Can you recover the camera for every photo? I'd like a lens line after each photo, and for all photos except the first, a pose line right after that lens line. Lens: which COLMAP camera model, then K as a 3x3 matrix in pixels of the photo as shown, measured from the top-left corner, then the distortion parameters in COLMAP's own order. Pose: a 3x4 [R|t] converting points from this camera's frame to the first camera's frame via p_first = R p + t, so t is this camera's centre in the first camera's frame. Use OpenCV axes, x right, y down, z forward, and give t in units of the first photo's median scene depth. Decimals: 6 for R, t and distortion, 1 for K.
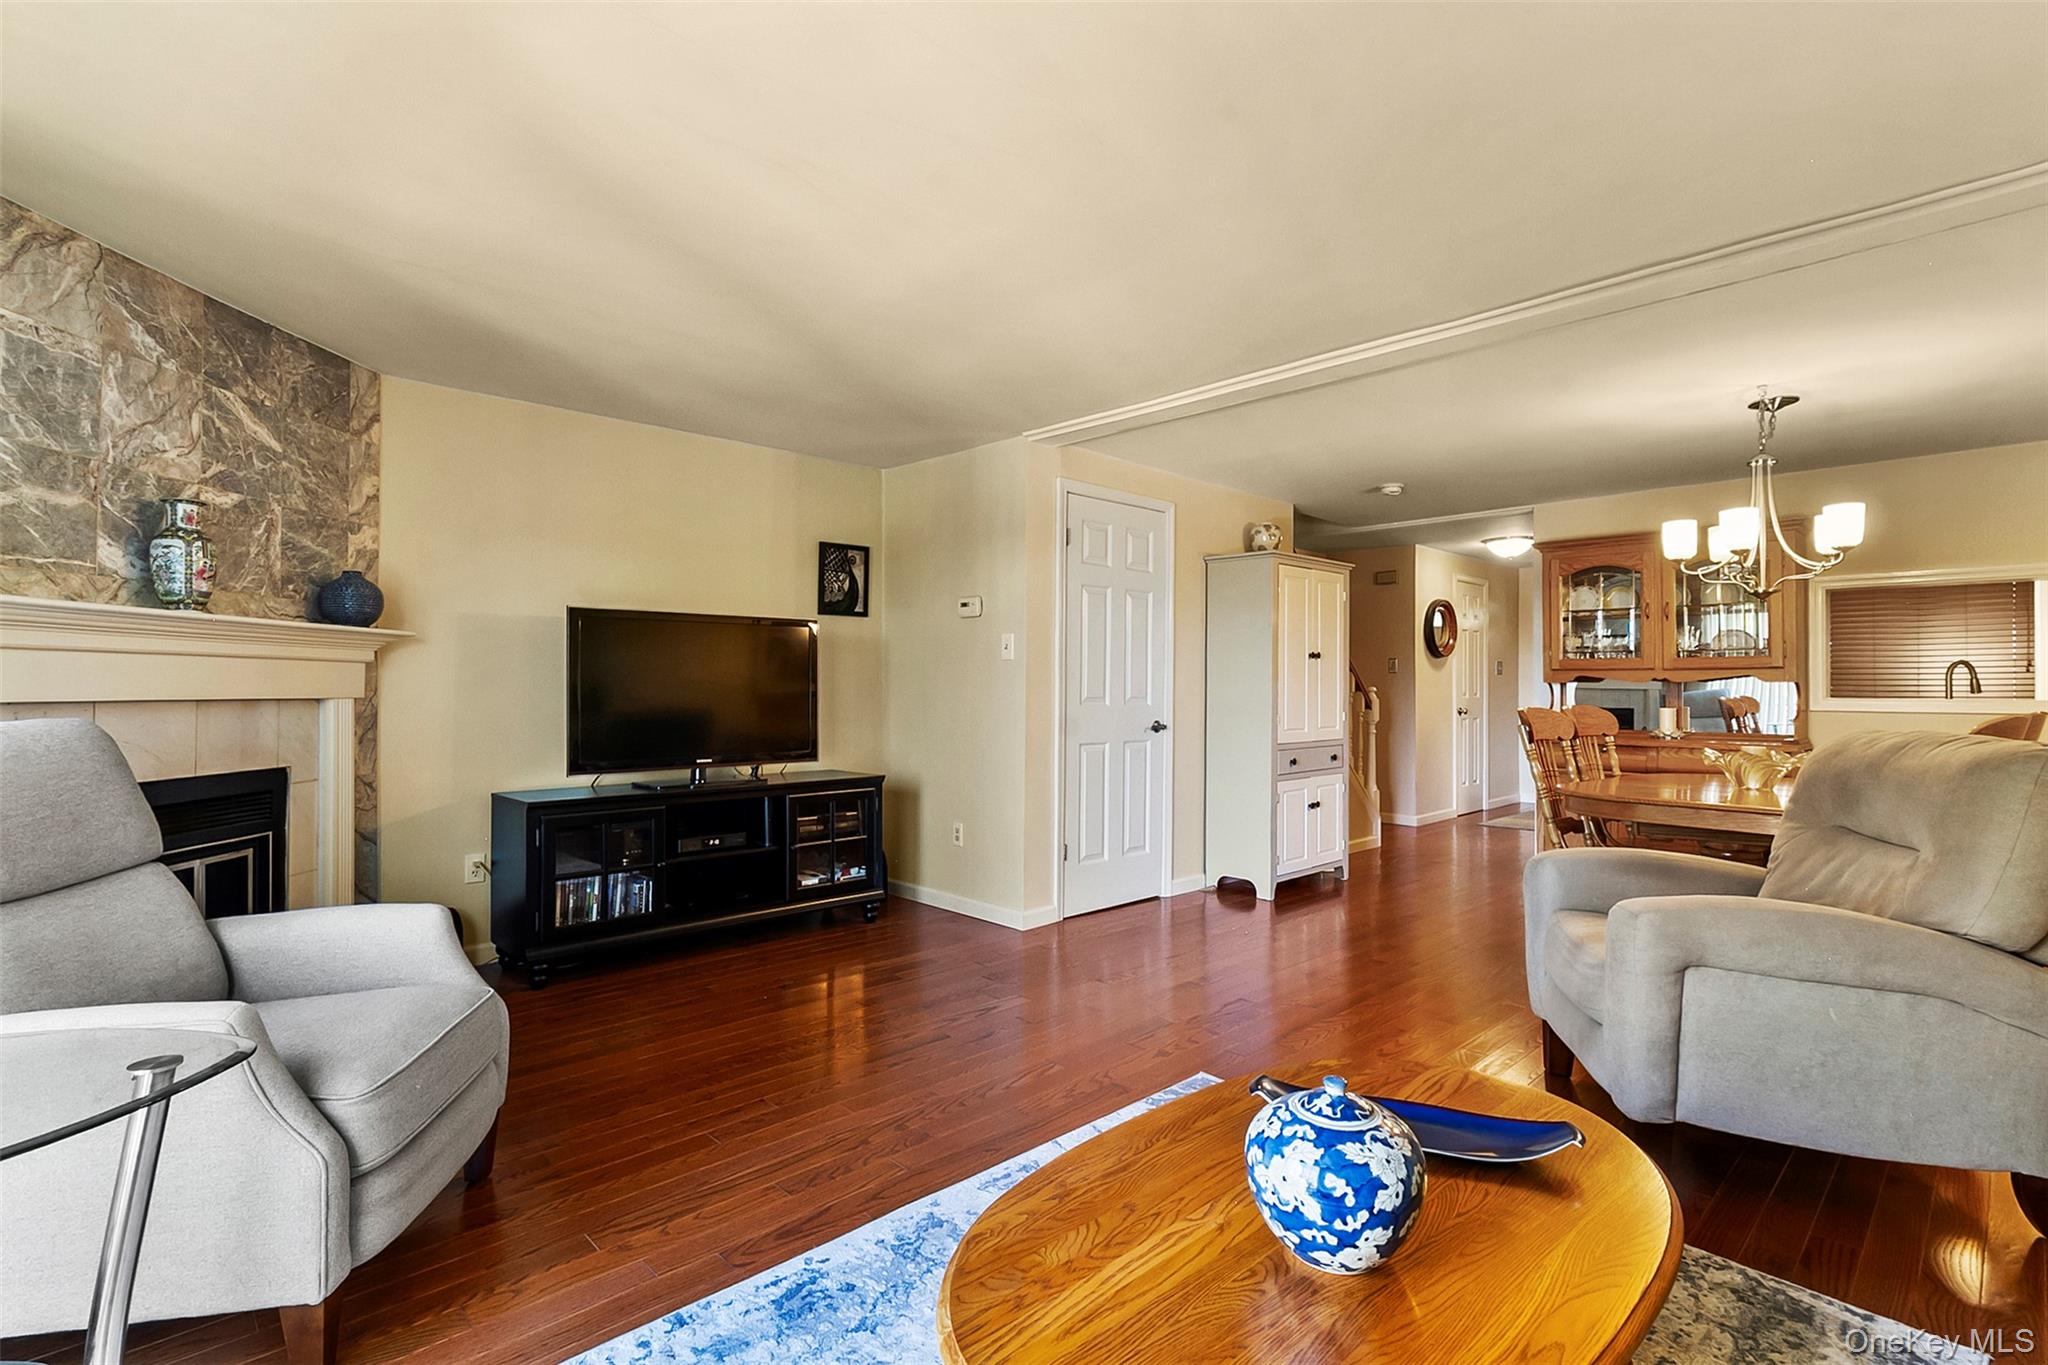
lens RADIAL K [[950.6, 0, 1029.9], [0, 950.6, 688.5], [0, 0, 1]] dist [0.004113, 0.000437]
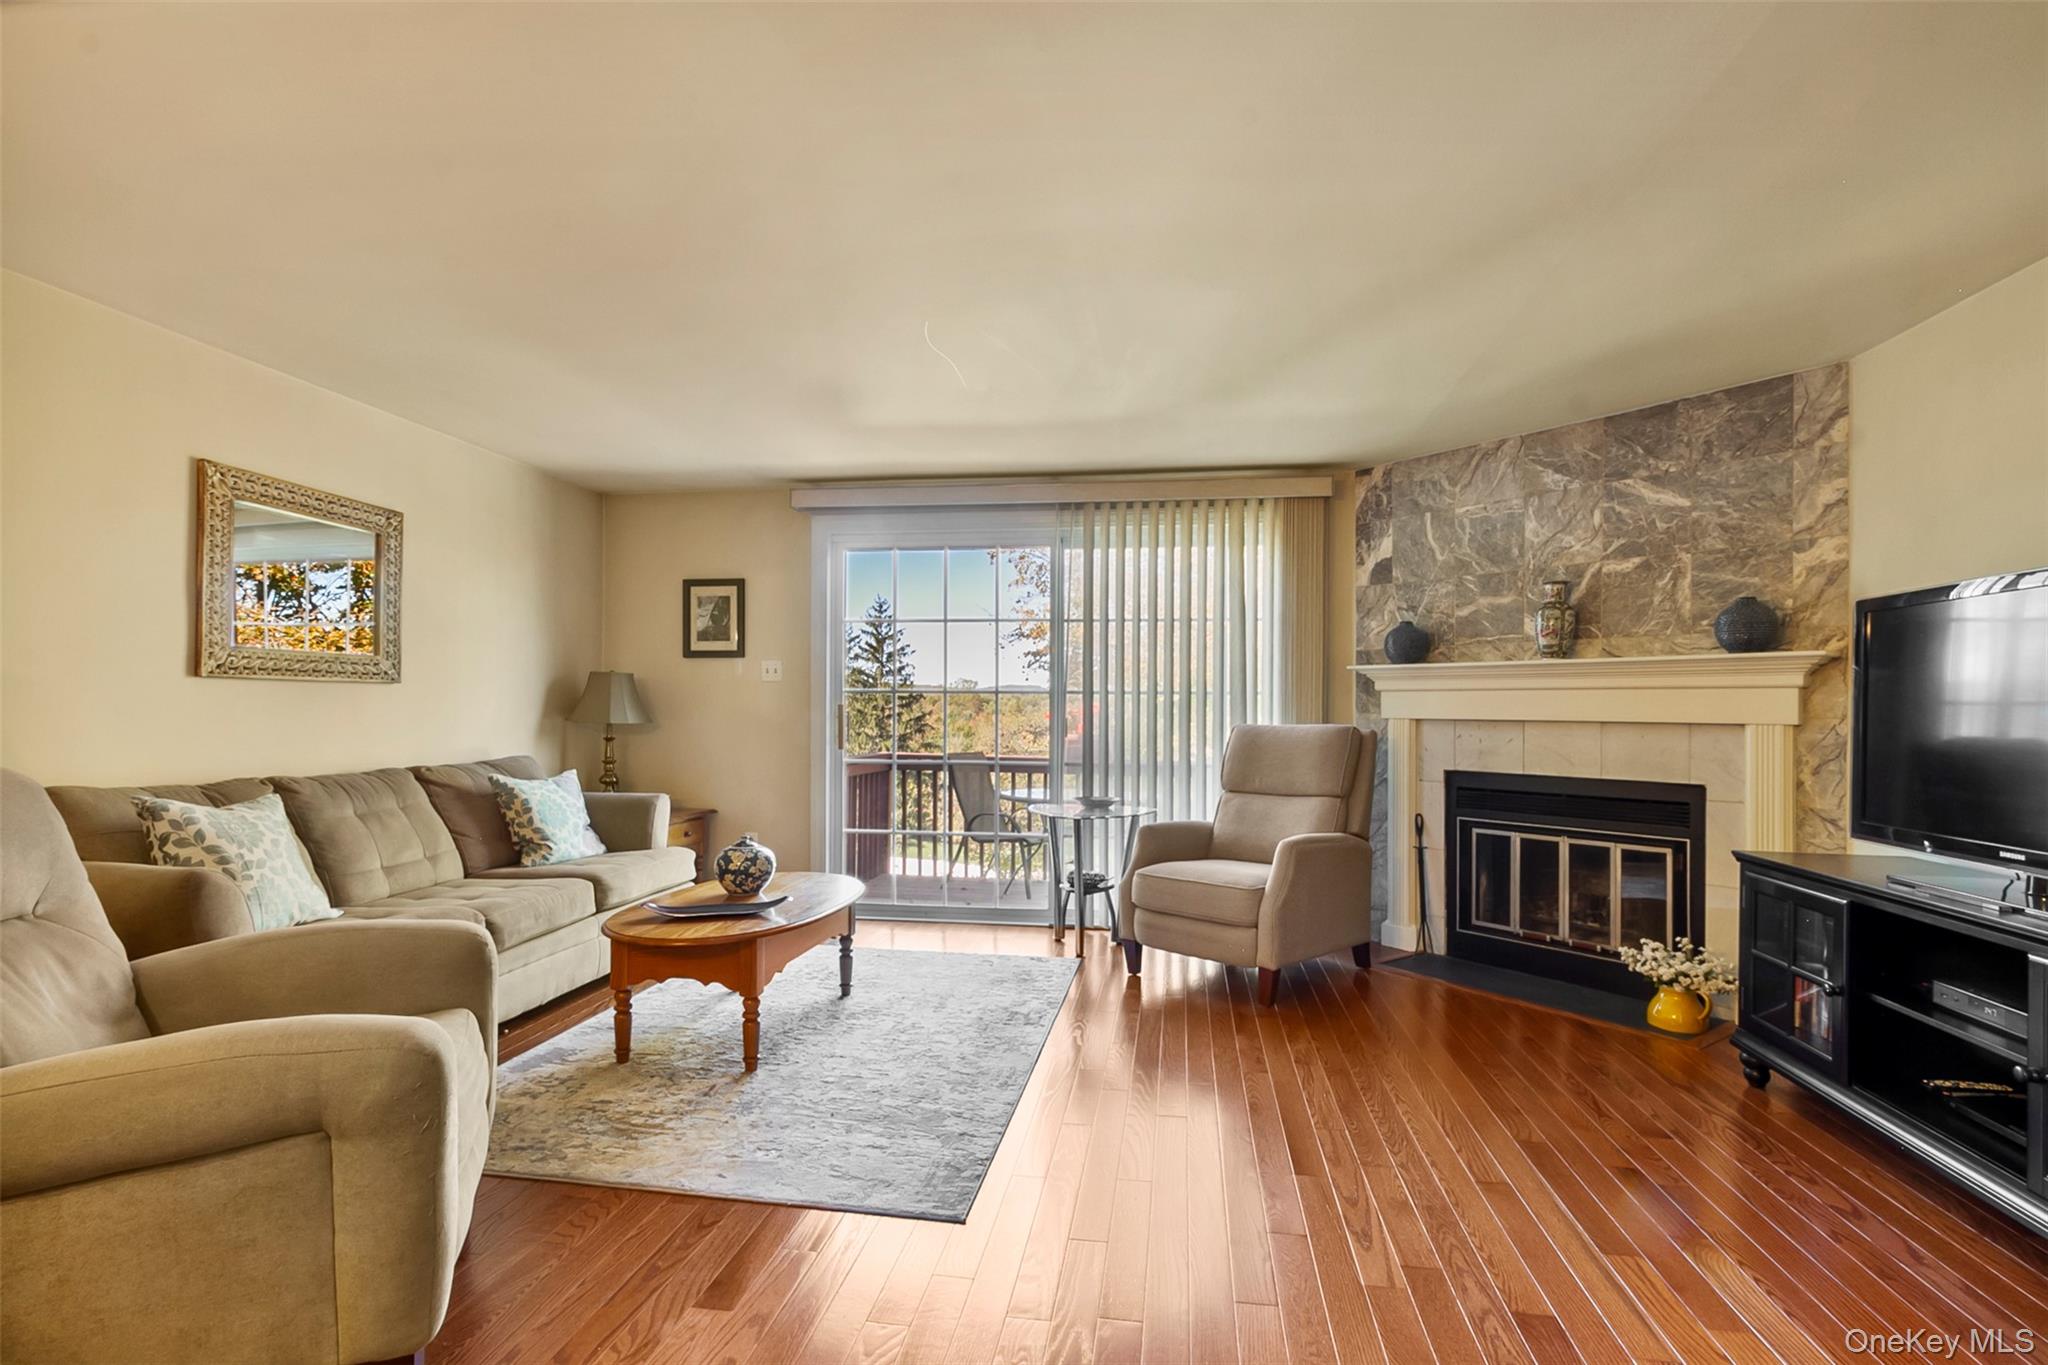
lens RADIAL K [[950.6, 0, 1029.9], [0, 950.6, 688.5], [0, 0, 1]] dist [0.004113, 0.000437]
pose [[-0.782065, -0.017092, -0.622963, 0.550139], [-0.005699, 0.999778, -0.020276, -0.002856], [0.623171, -0.012307, -0.781989, 1.444721]]
